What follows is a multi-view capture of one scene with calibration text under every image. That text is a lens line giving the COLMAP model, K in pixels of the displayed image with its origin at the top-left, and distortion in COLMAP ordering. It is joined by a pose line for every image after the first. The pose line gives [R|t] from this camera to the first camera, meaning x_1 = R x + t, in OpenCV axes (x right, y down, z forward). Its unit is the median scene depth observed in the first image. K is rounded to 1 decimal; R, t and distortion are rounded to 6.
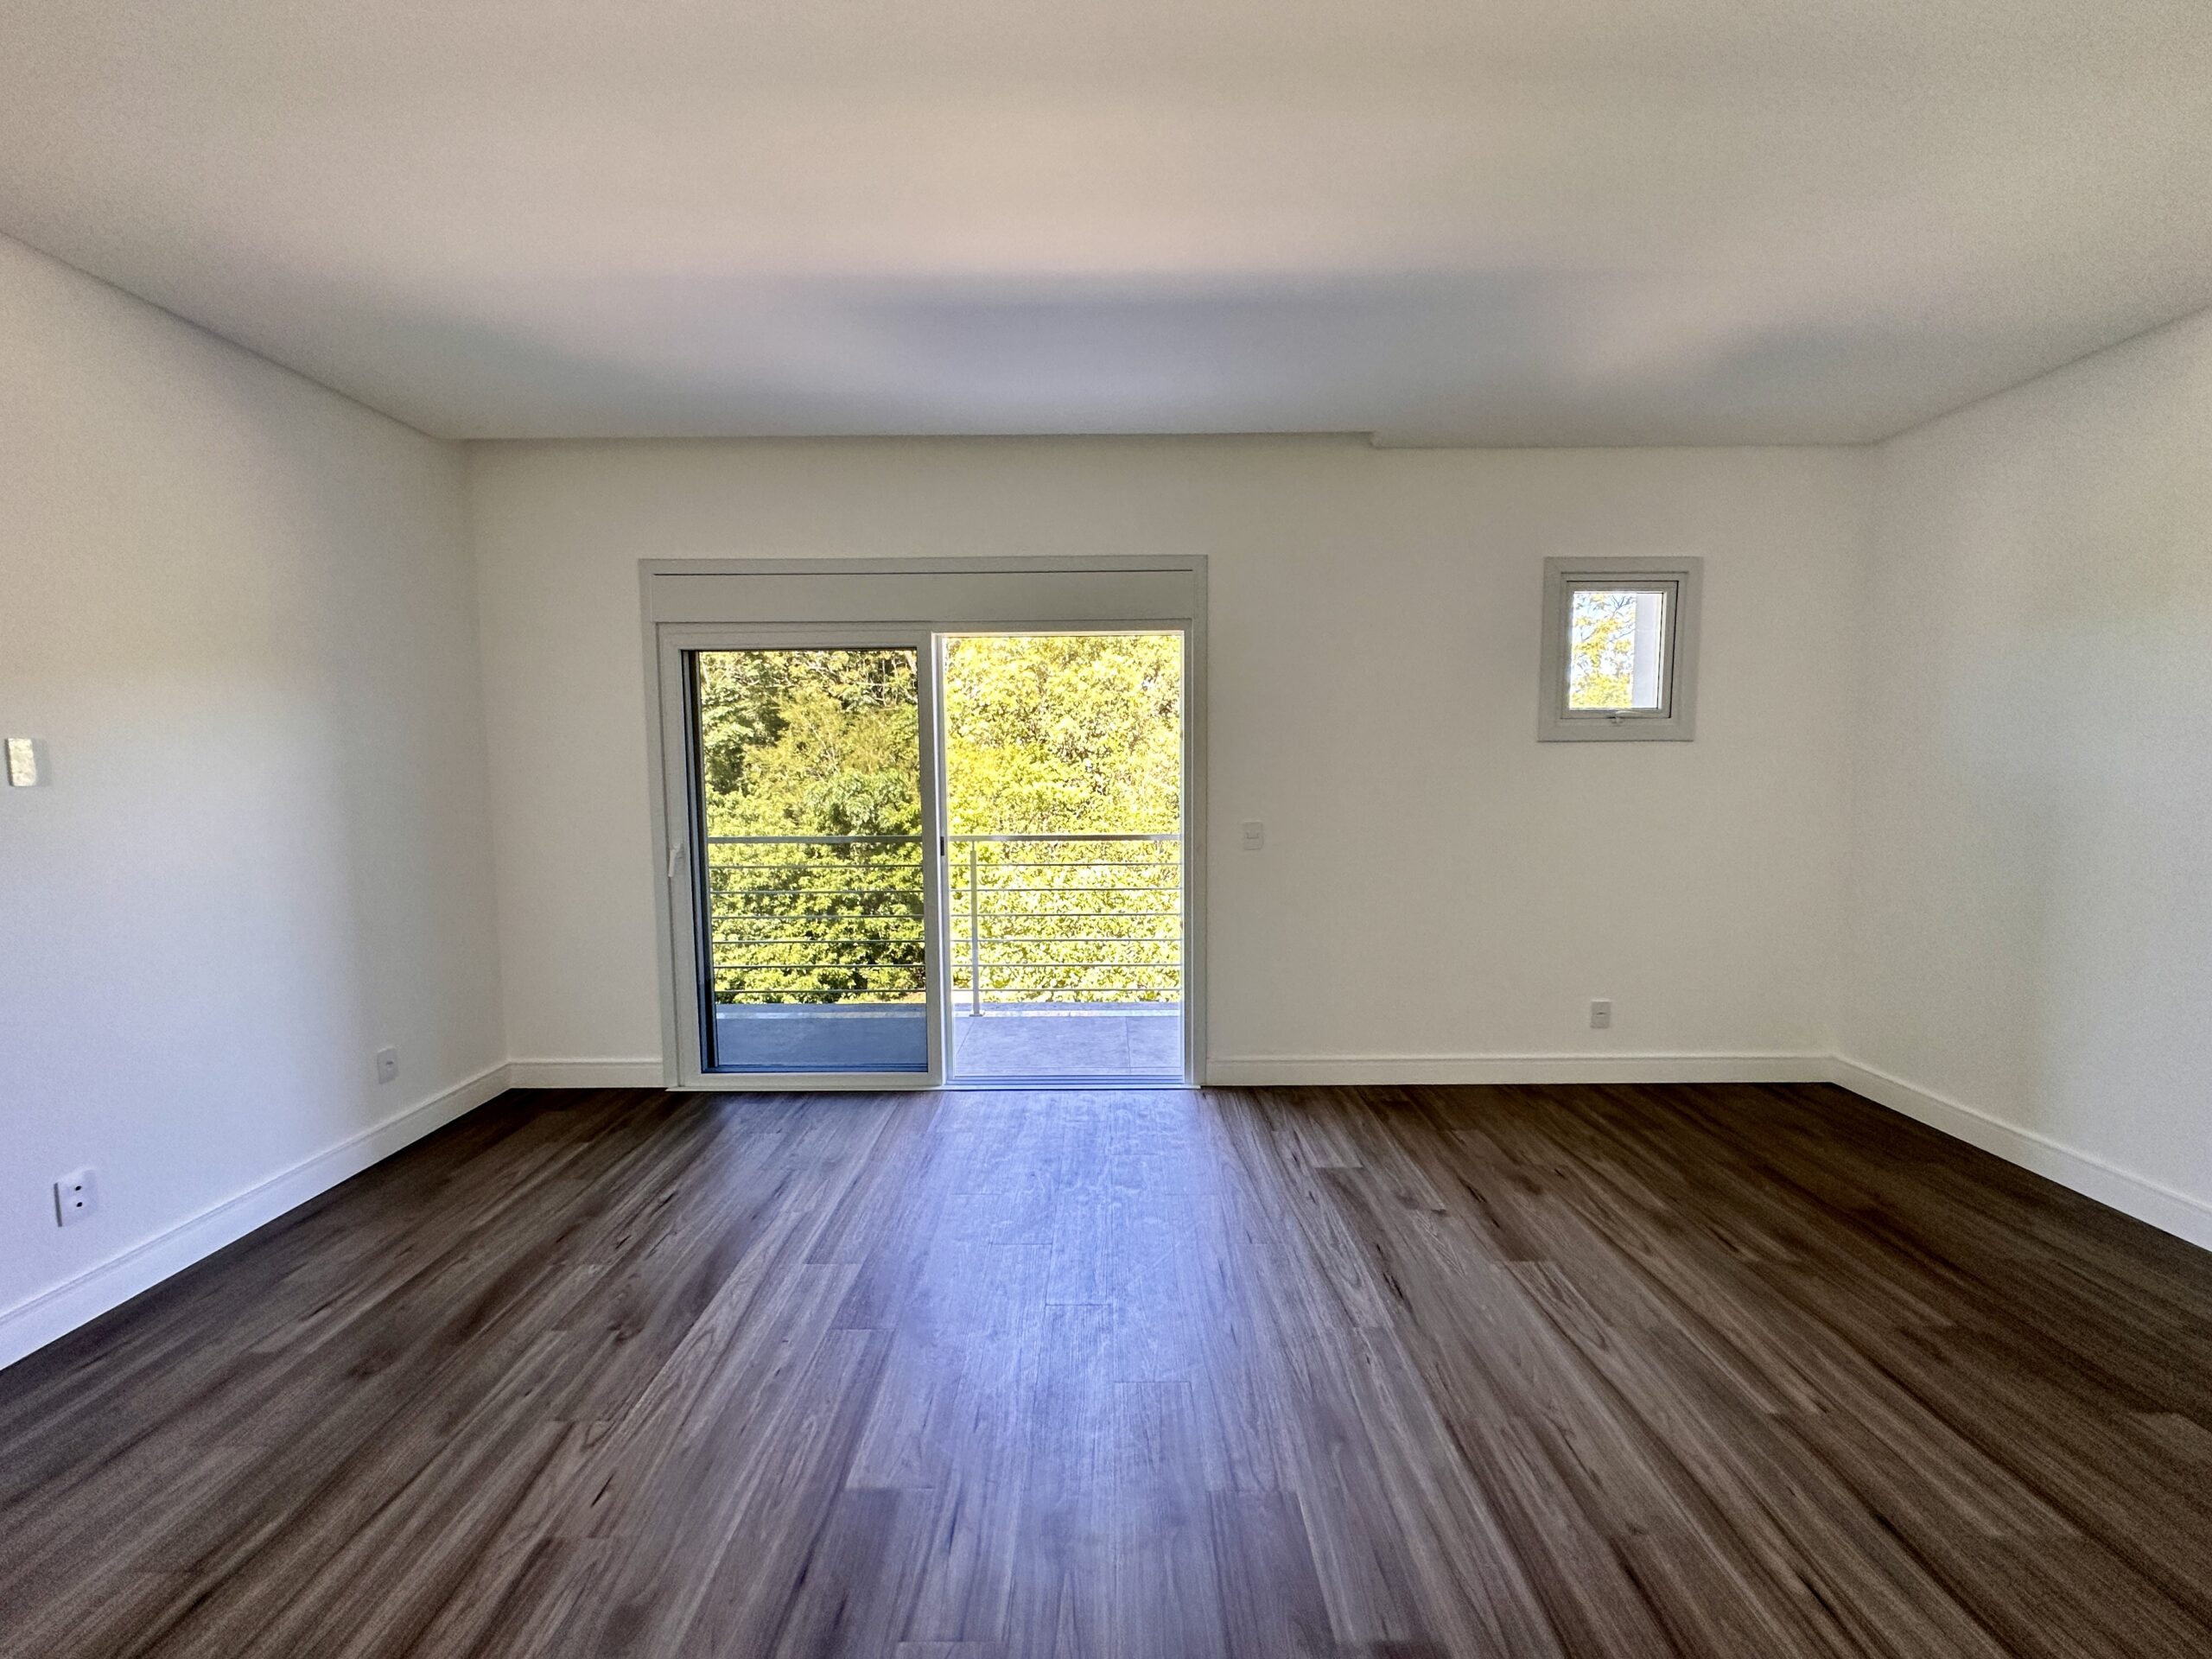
lens RADIAL K [[880.3, 0, 1108.1], [0, 880.3, 827.0], [0, 0, 1]] dist [-0.001020, 0.000150]
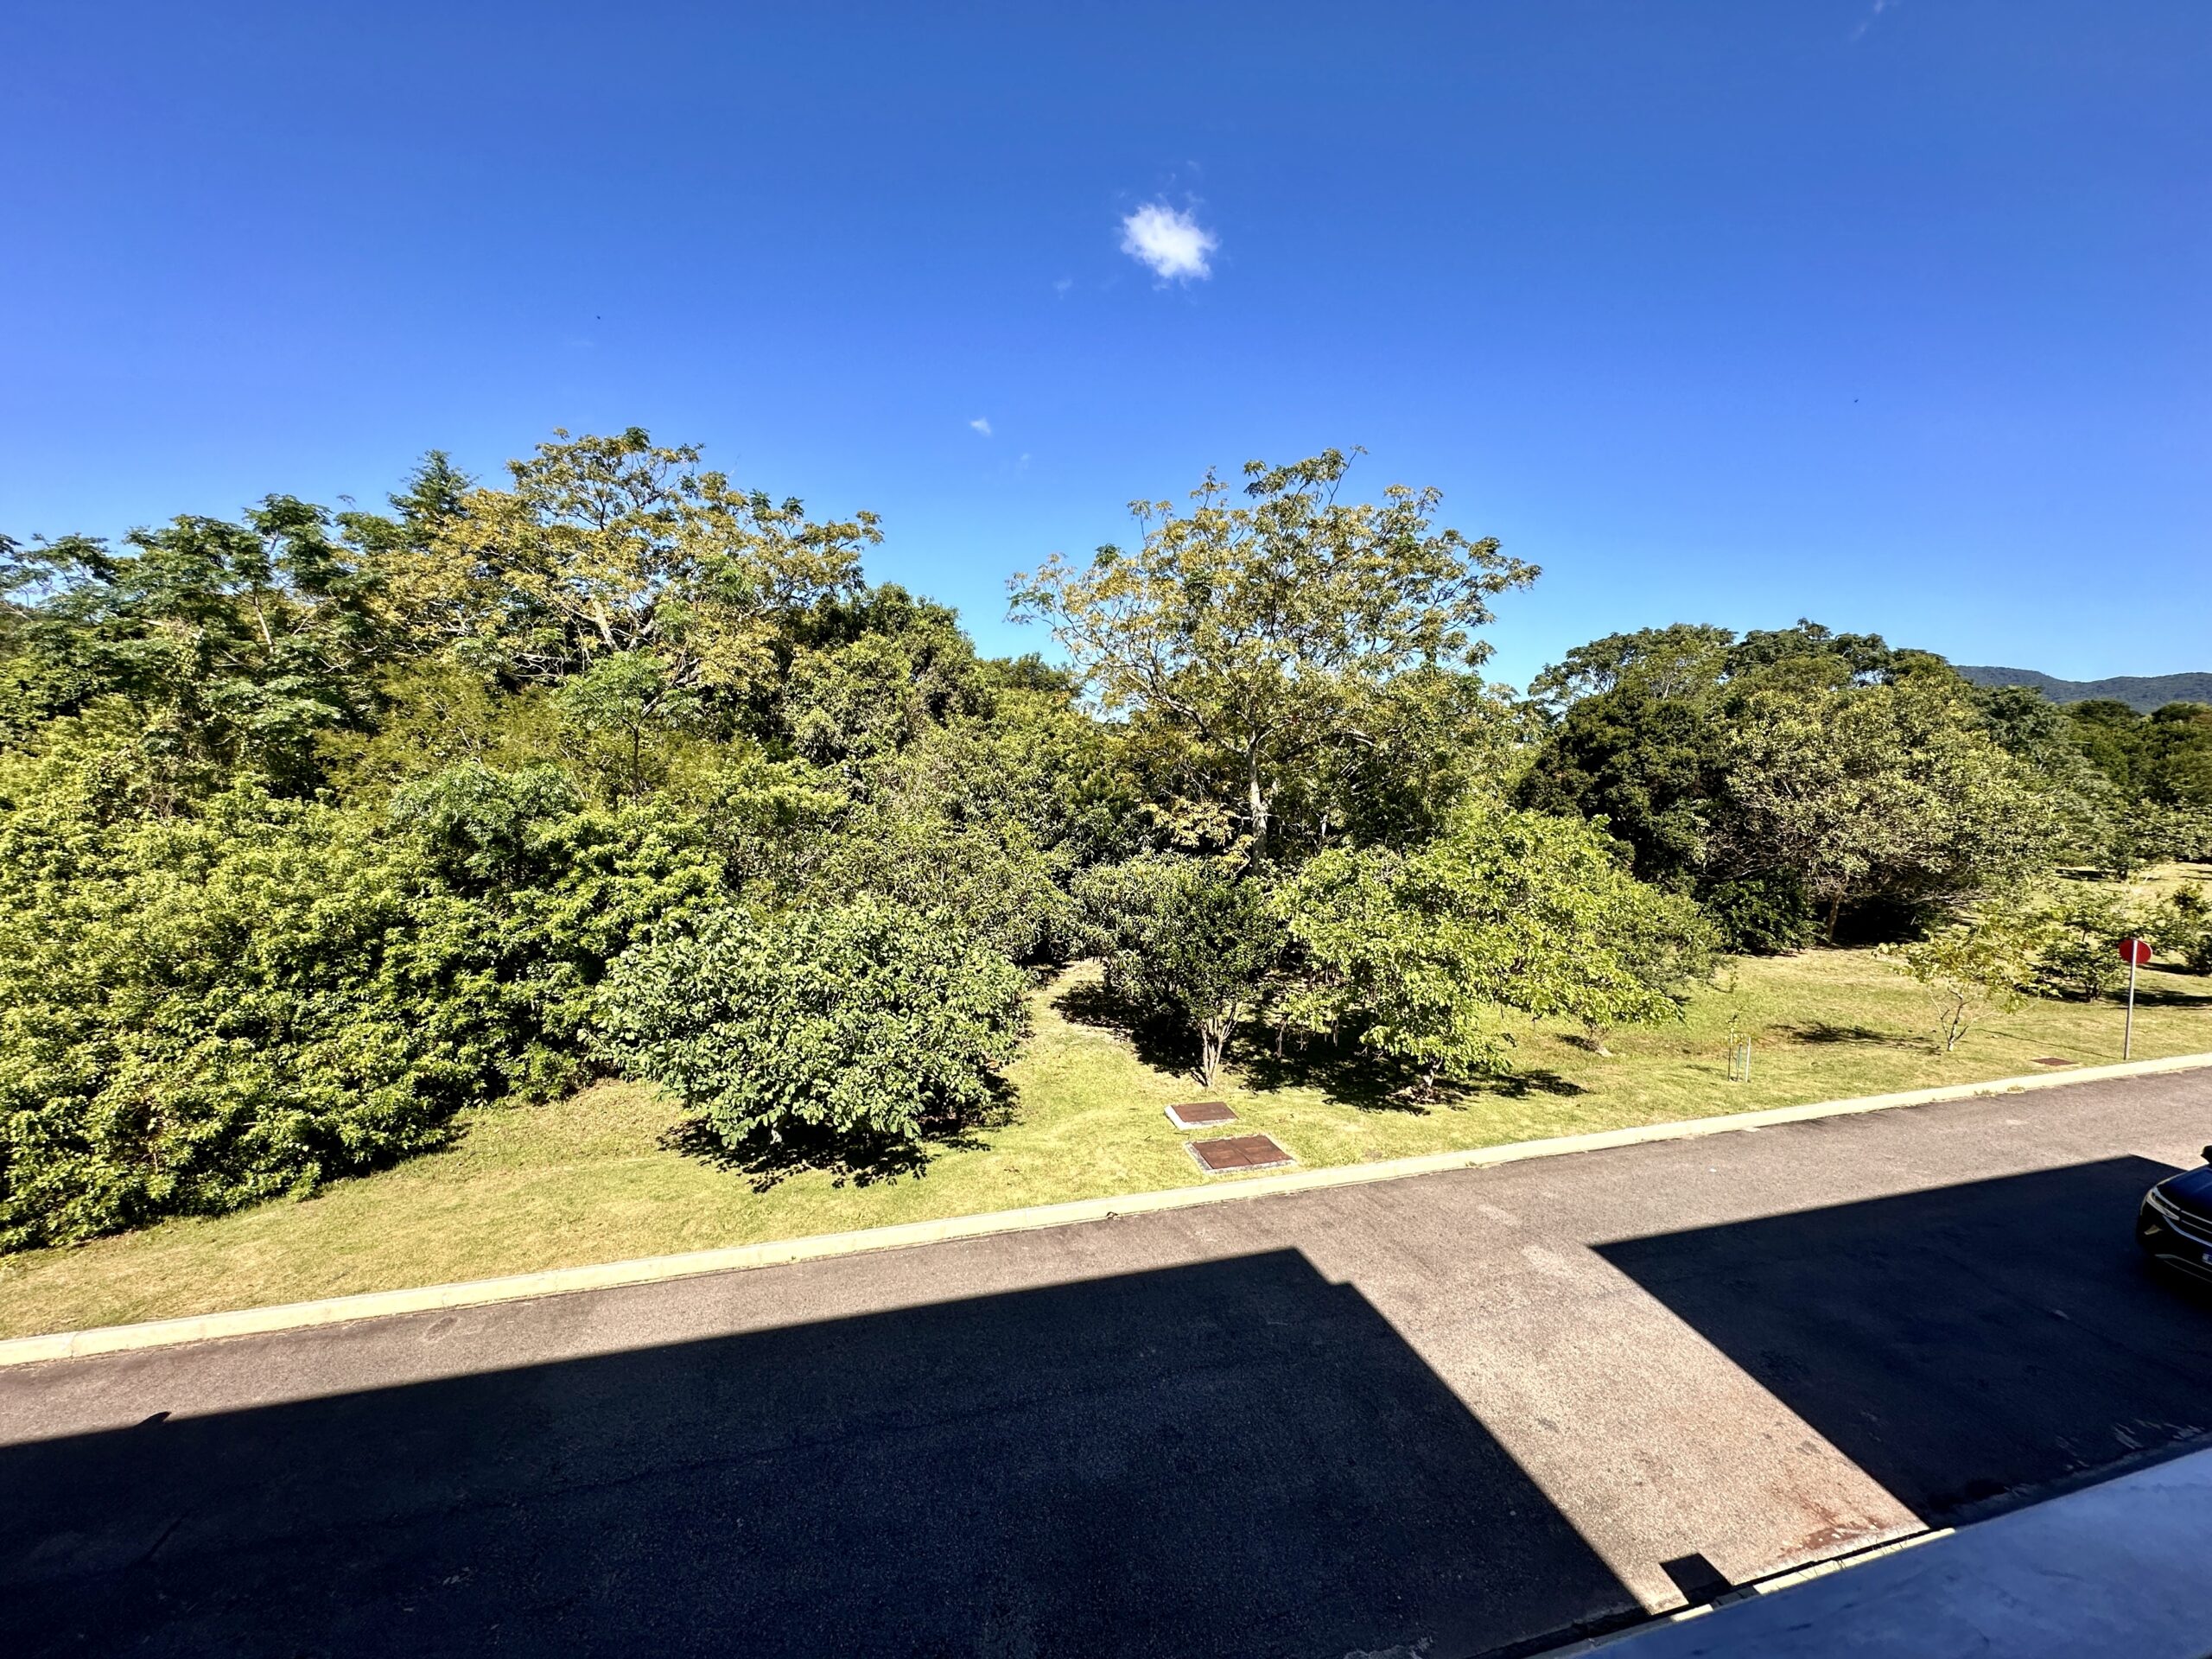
lens RADIAL K [[880.3, 0, 1104.4], [0, 880.3, 833.9], [0, 0, 1]] dist [-0.001020, 0.000150]
pose [[0.965612, -0.010019, 0.259794, -0.005031], [0.011032, 0.999936, -0.002439, -0.005304], [-0.259753, 0.005222, 0.965661, 0.225563]]
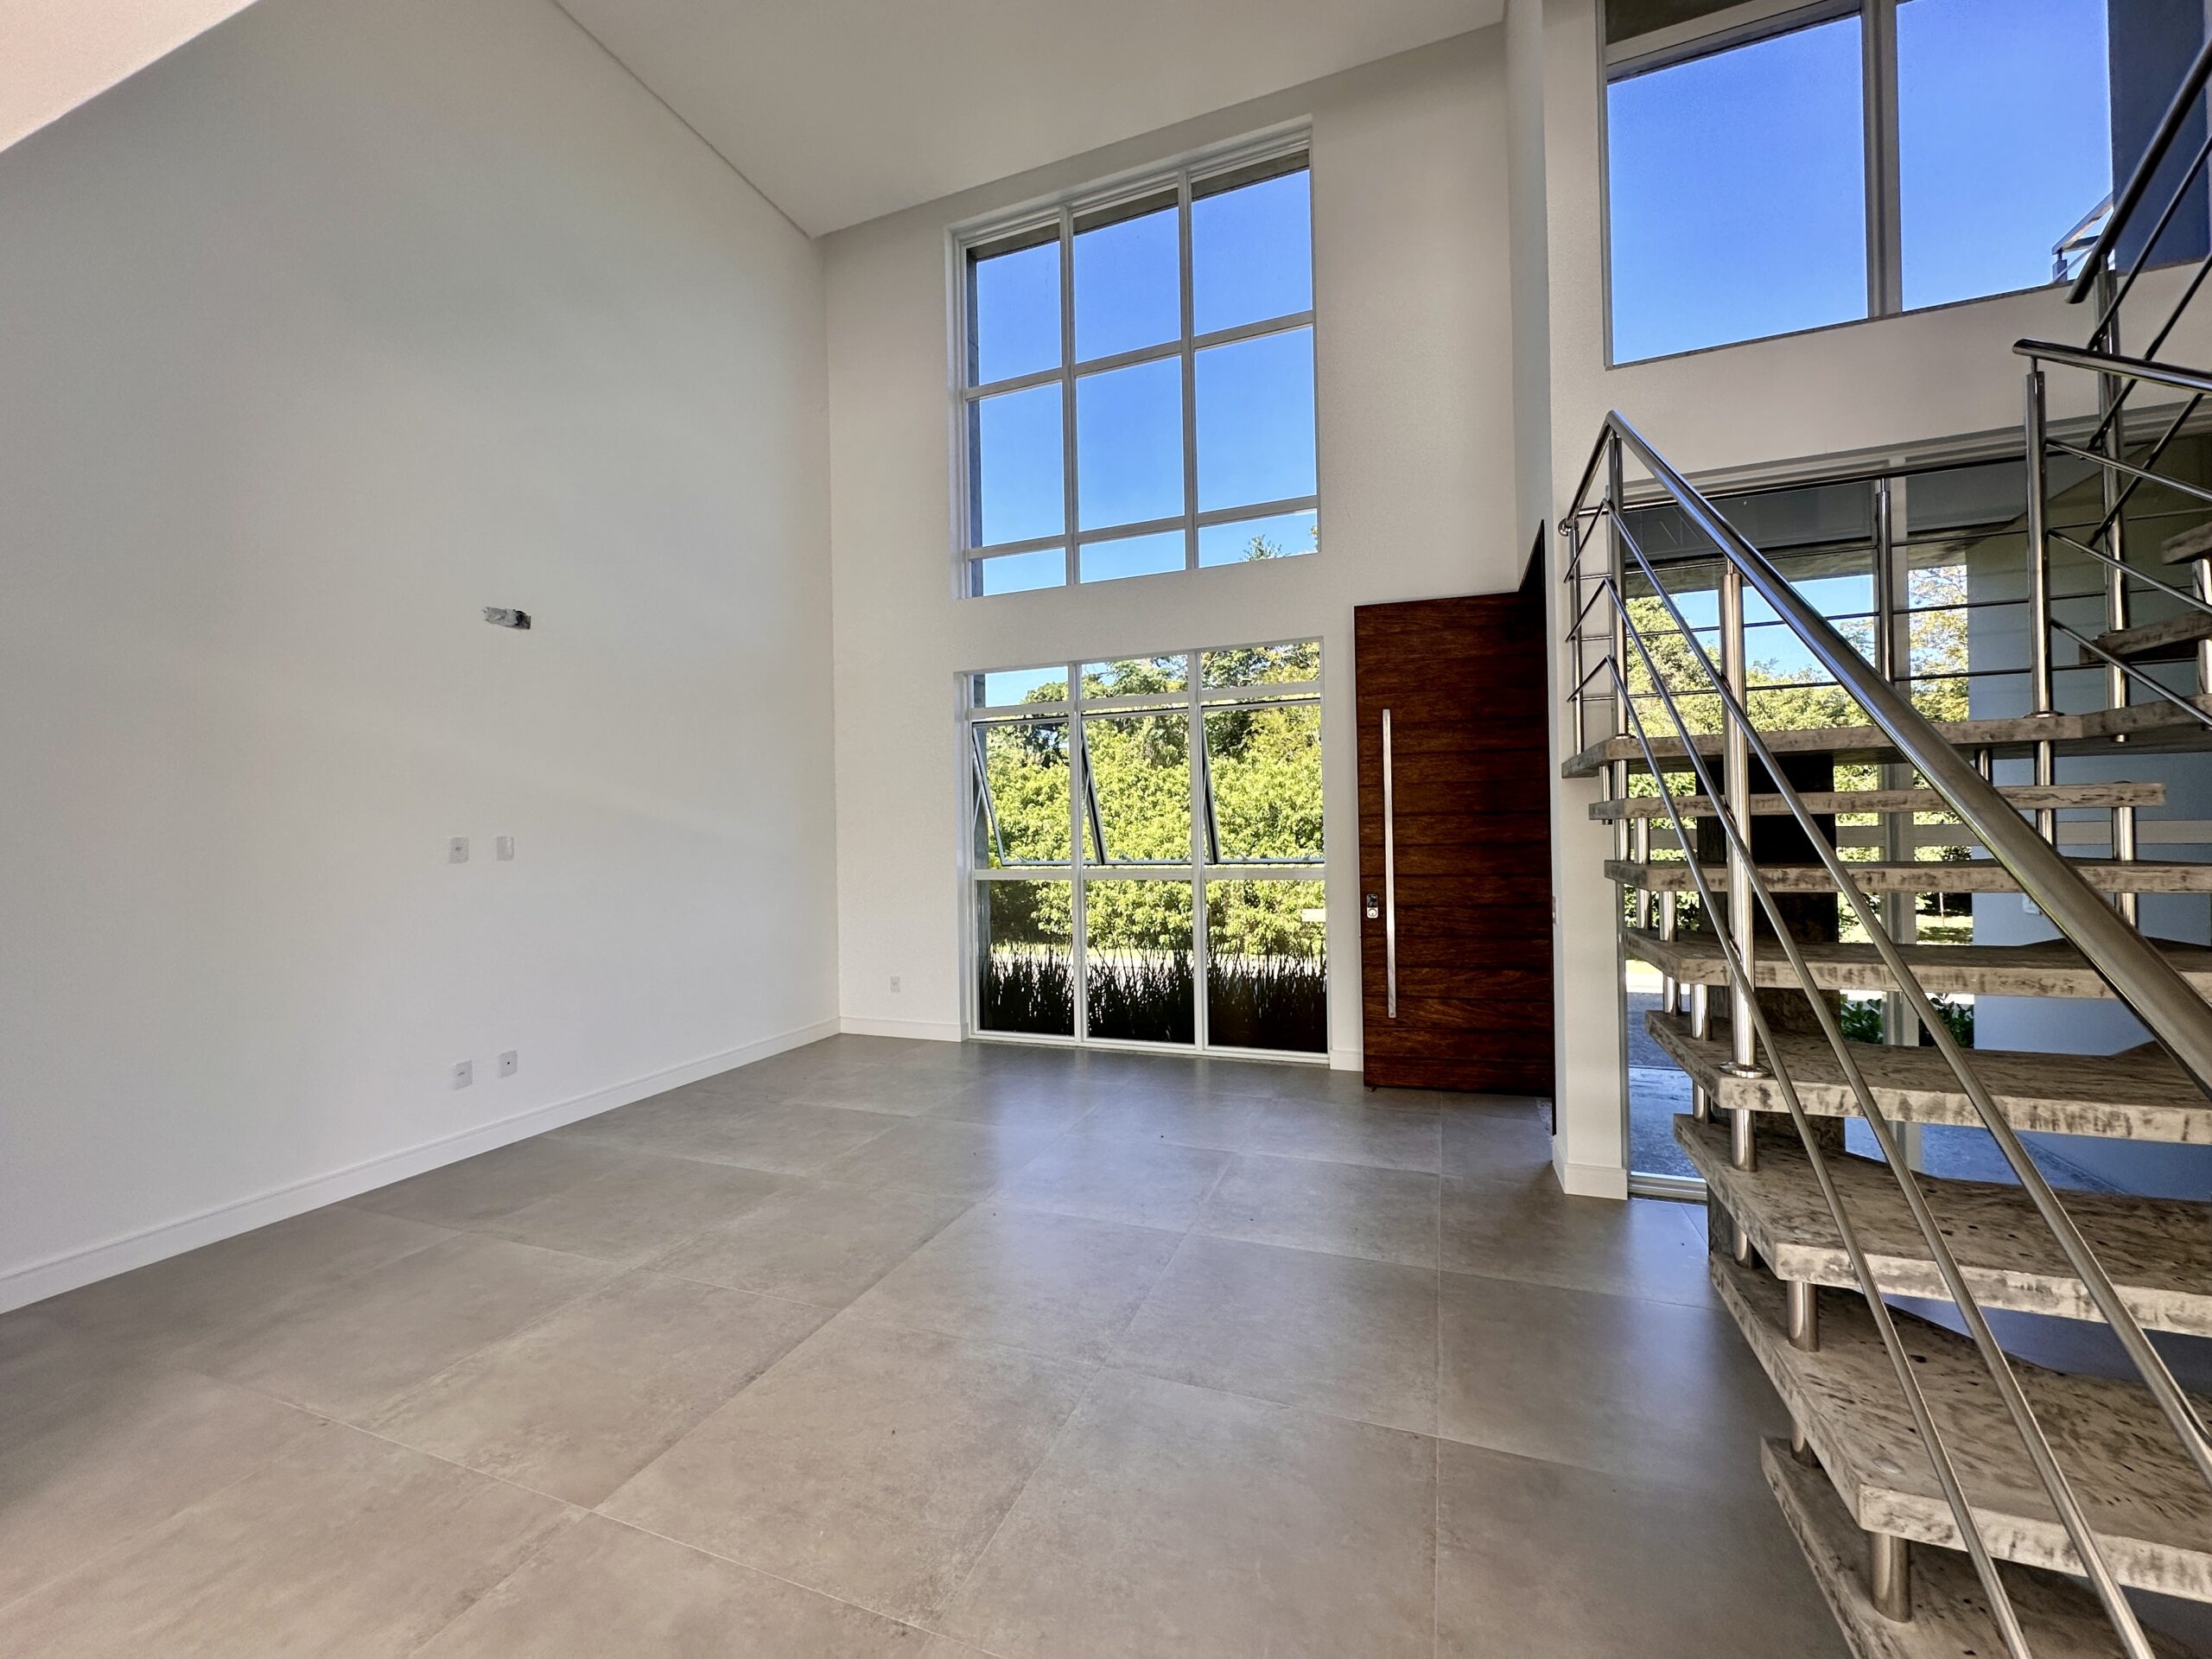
lens RADIAL K [[880.3, 0, 1104.0], [0, 880.3, 829.0], [0, 0, 1]] dist [-0.001020, 0.000150]
pose [[0.930084, -0.017277, -0.366939, -0.233170], [-0.012424, 0.996842, -0.078426, 0.149732], [0.367136, 0.077502, 0.926933, -0.017871]]
